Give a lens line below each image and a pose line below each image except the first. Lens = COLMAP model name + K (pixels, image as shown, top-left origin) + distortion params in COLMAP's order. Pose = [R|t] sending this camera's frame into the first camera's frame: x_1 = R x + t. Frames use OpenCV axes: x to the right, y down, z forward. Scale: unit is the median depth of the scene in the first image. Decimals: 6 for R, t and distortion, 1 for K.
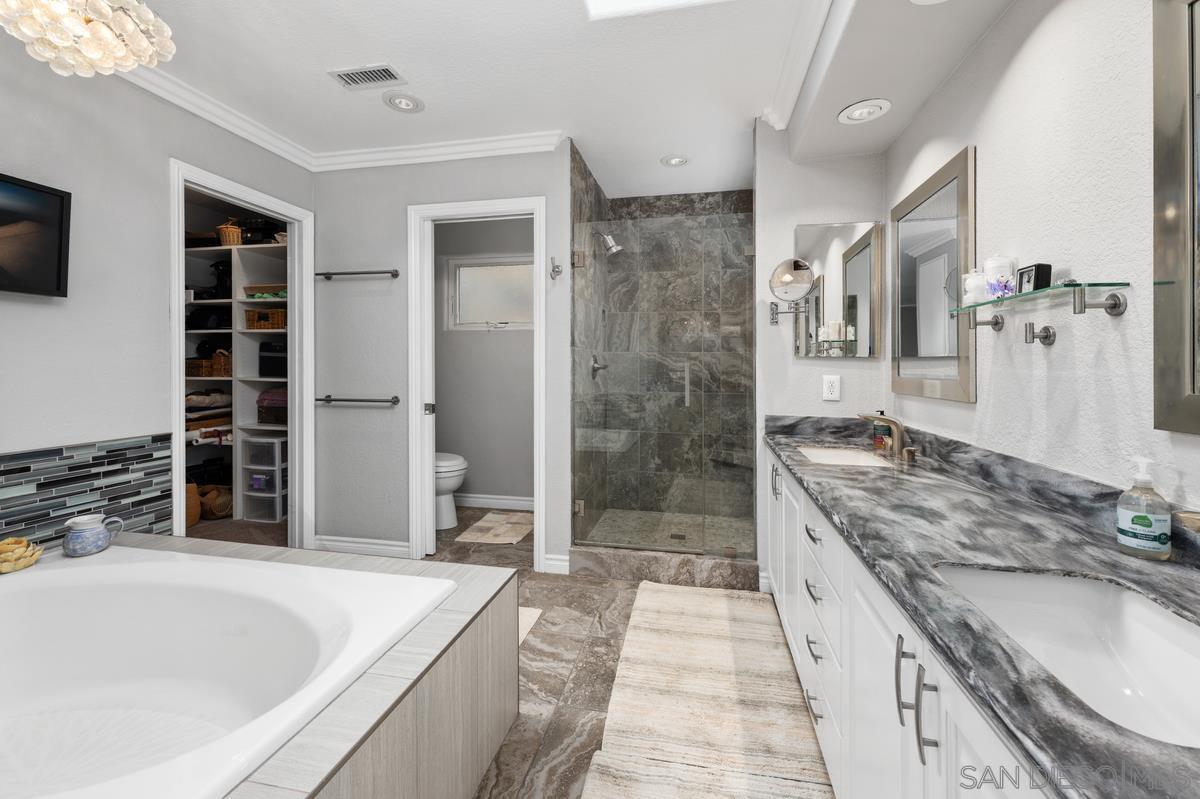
lens RADIAL K [[502.8, 0, 596.4], [0, 502.8, 372.8], [0, 0, 1]] dist [-0.000017, 0.000063]
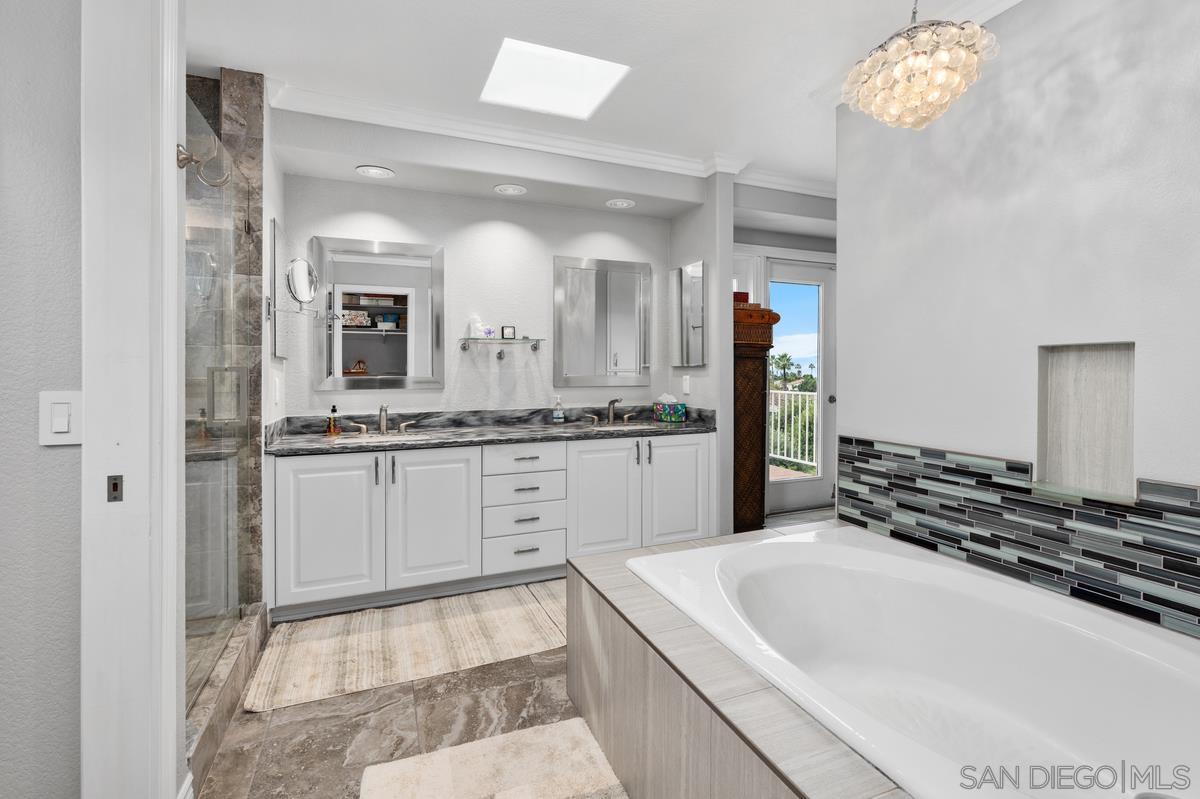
lens RADIAL K [[547.9, 0, 600.7], [0, 547.9, 350.2], [0, 0, 1]] dist [0.000013, 0.000062]
pose [[-0.566805, 0.011420, 0.823773, -1.183728], [0.004254, 0.999931, -0.010935, -0.052133], [-0.823841, -0.002694, -0.566814, 1.616383]]
